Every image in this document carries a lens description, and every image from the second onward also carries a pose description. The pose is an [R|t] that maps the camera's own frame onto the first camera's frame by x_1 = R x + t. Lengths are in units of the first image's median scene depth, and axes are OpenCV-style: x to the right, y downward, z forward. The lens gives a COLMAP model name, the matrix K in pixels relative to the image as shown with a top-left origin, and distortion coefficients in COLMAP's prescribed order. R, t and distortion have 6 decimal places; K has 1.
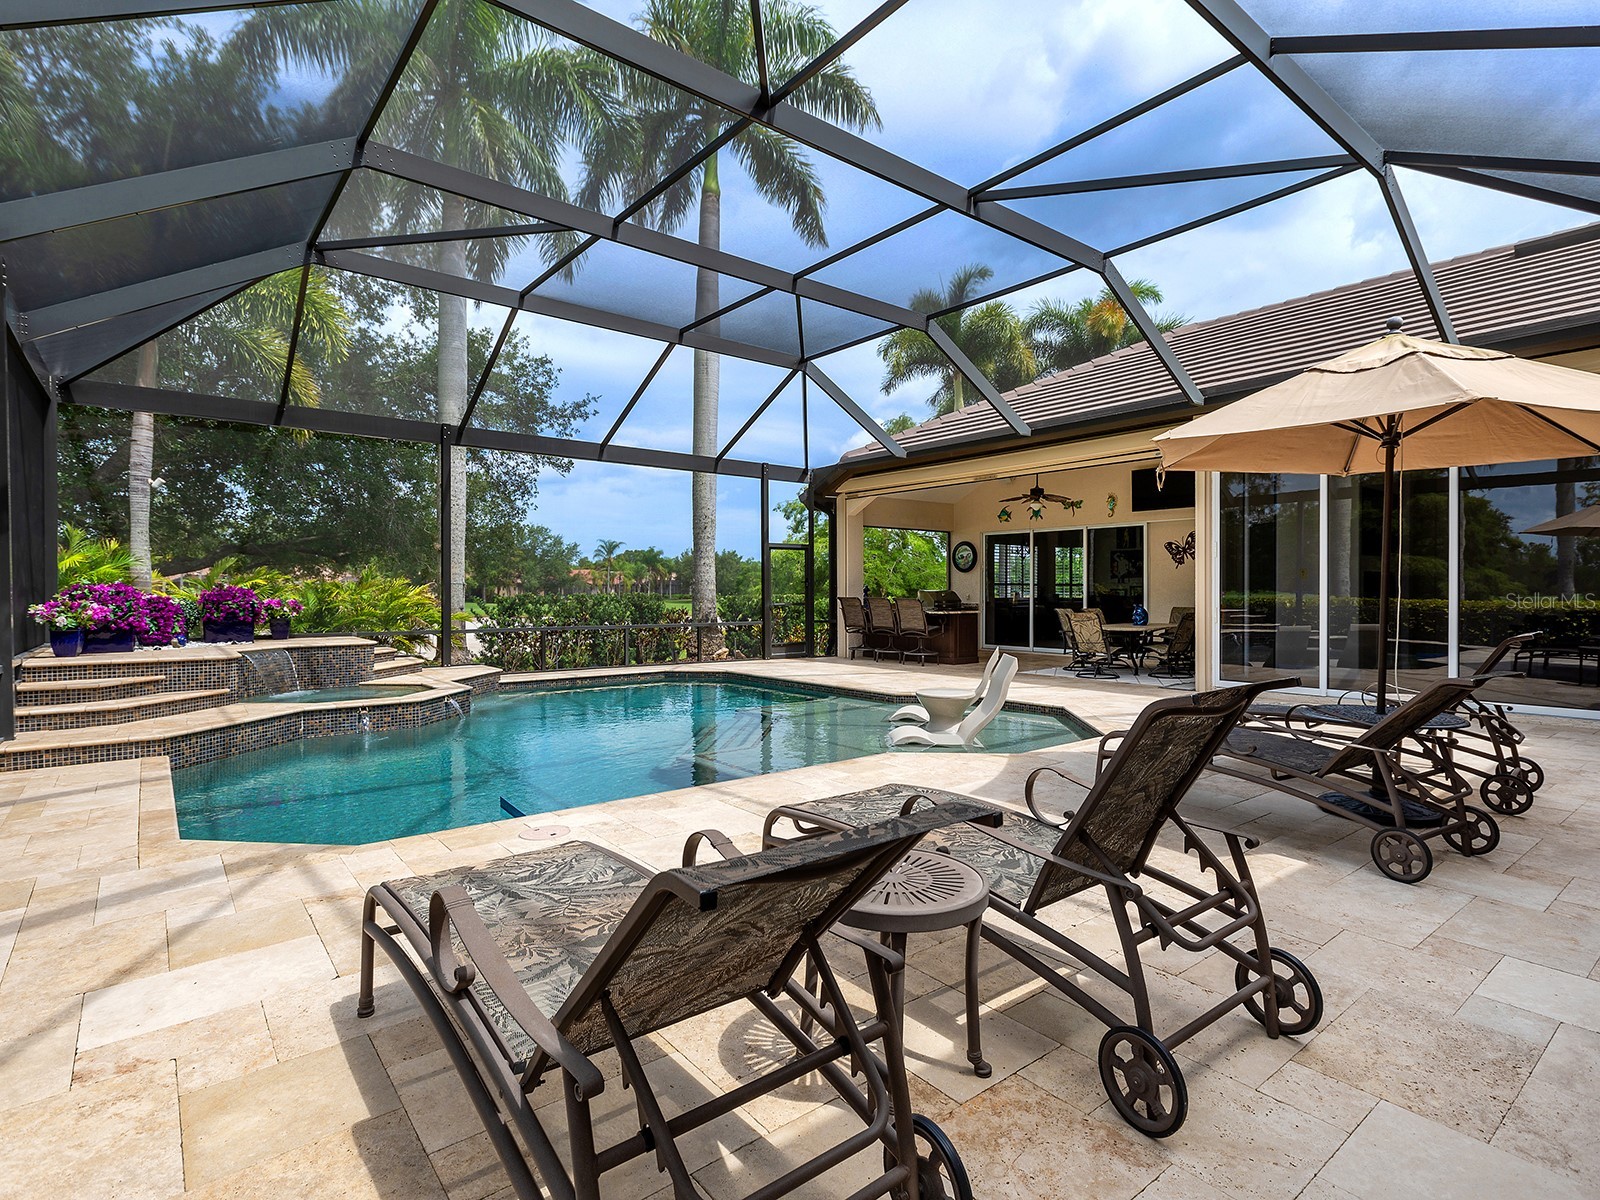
lens RADIAL K [[813.4, 0, 802.3], [0, 813.4, 598.5], [0, 0, 1]] dist [0.000534, 0.000086]
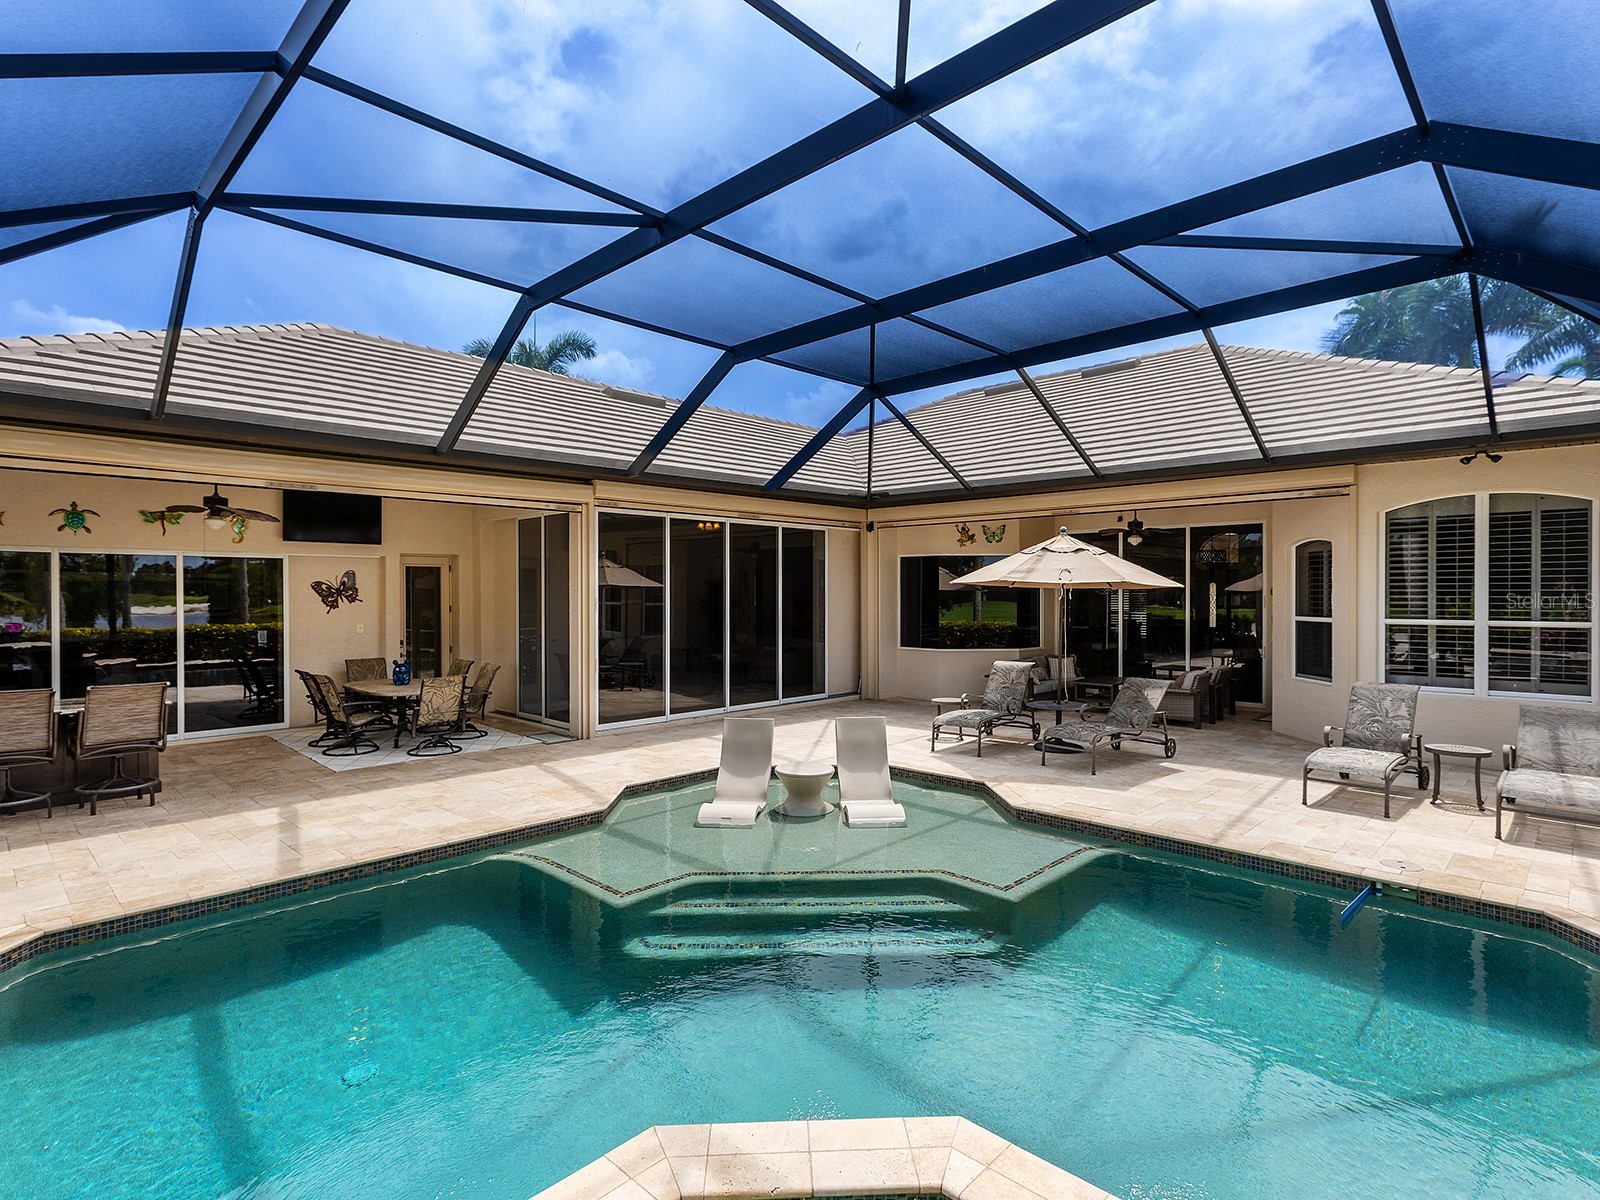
lens RADIAL K [[813.4, 0, 802.9], [0, 813.4, 599.7], [0, 0, 1]] dist [0.000534, 0.000086]
pose [[-0.128145, -0.003092, 0.991751, -0.443878], [0.006184, 0.999973, 0.003917, -0.051264], [-0.991736, 0.006634, -0.128122, 0.621130]]
